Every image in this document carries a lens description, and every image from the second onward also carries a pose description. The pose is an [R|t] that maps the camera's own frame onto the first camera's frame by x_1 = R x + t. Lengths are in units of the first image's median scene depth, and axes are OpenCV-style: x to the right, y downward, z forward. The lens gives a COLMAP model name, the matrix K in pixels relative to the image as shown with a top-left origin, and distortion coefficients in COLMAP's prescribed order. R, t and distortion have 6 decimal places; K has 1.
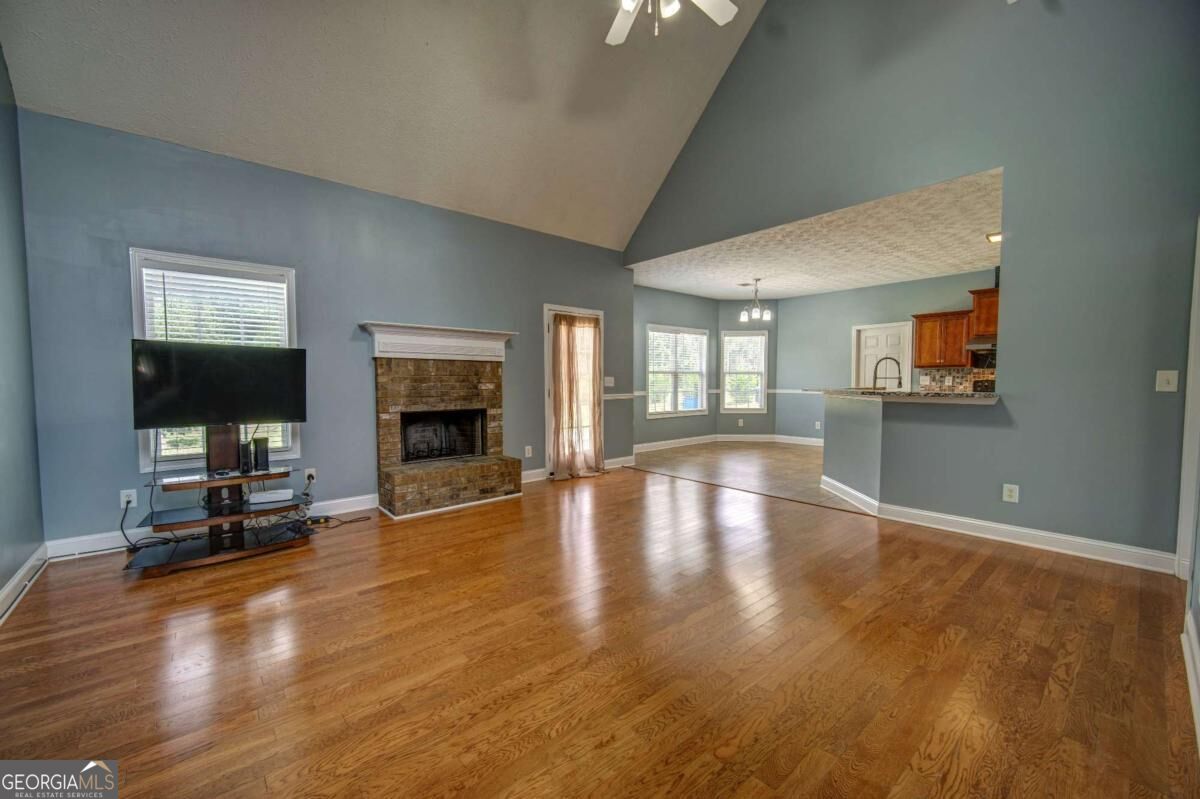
lens RADIAL K [[473.7, 0, 597.9], [0, 473.7, 404.9], [0, 0, 1]] dist [-0.002202, 0.000290]
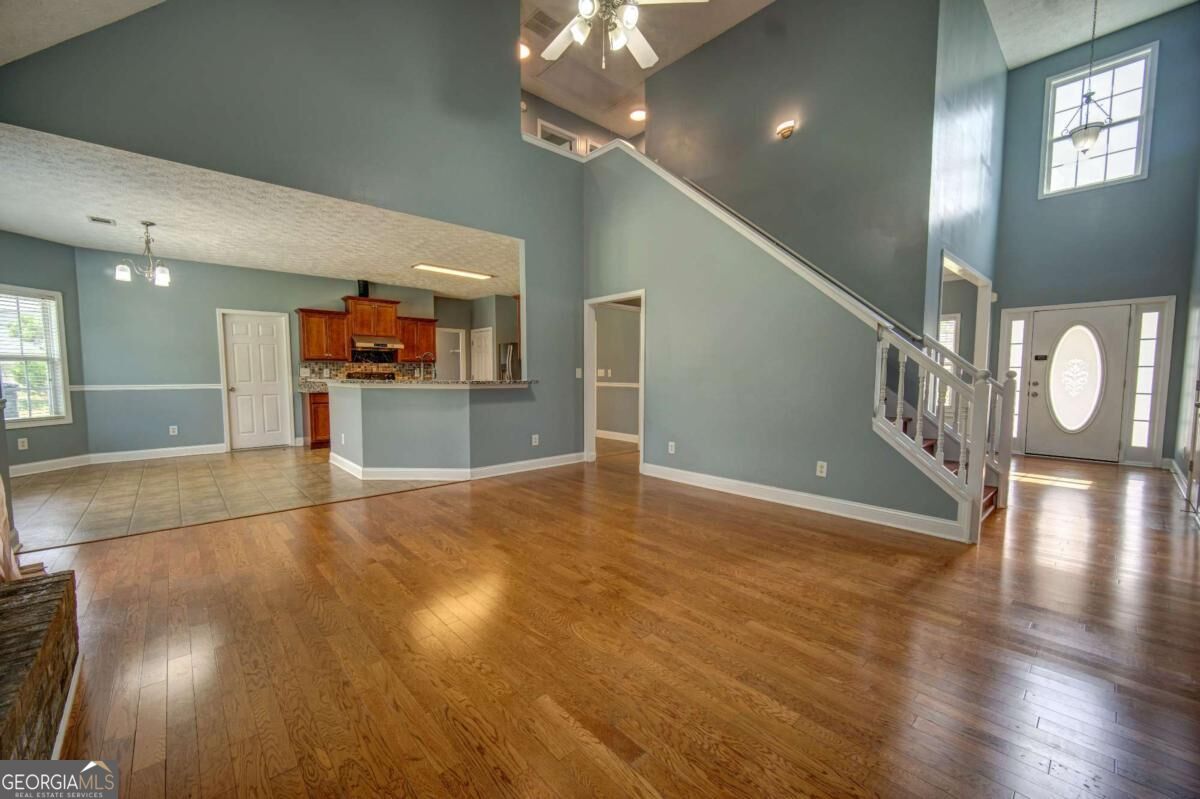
lens RADIAL K [[472.7, 0, 599.7], [0, 472.7, 407.8], [0, 0, 1]] dist [-0.000684, 0.000064]
pose [[-0.028043, -0.070905, 0.997089, -0.590199], [0.048962, 0.996186, 0.072218, -0.027563], [-0.998407, 0.050845, -0.024464, 0.596780]]
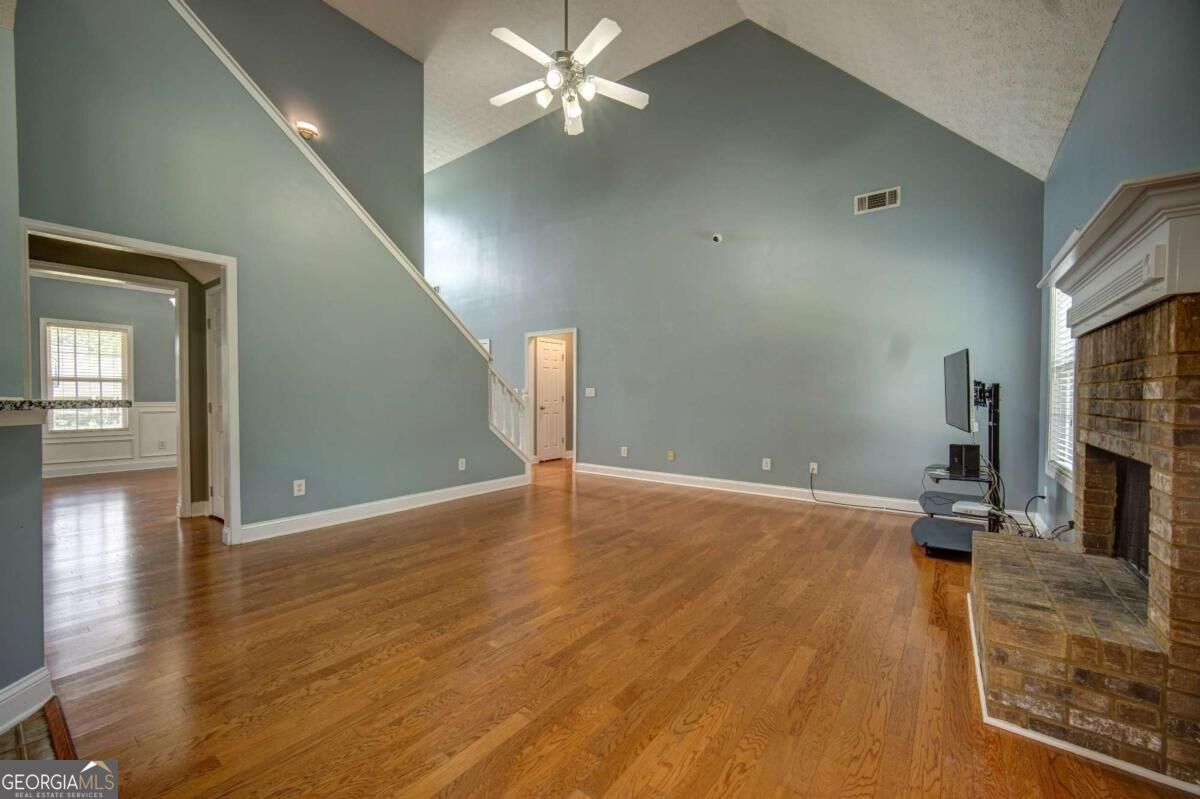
lens RADIAL K [[472.7, 0, 599.7], [0, 472.7, 407.8], [0, 0, 1]] dist [-0.000684, 0.000064]
pose [[-0.975741, 0.005263, -0.218864, 0.180971], [-0.010774, 0.997346, 0.072013, -0.050369], [0.218662, 0.072624, -0.973094, 1.322080]]
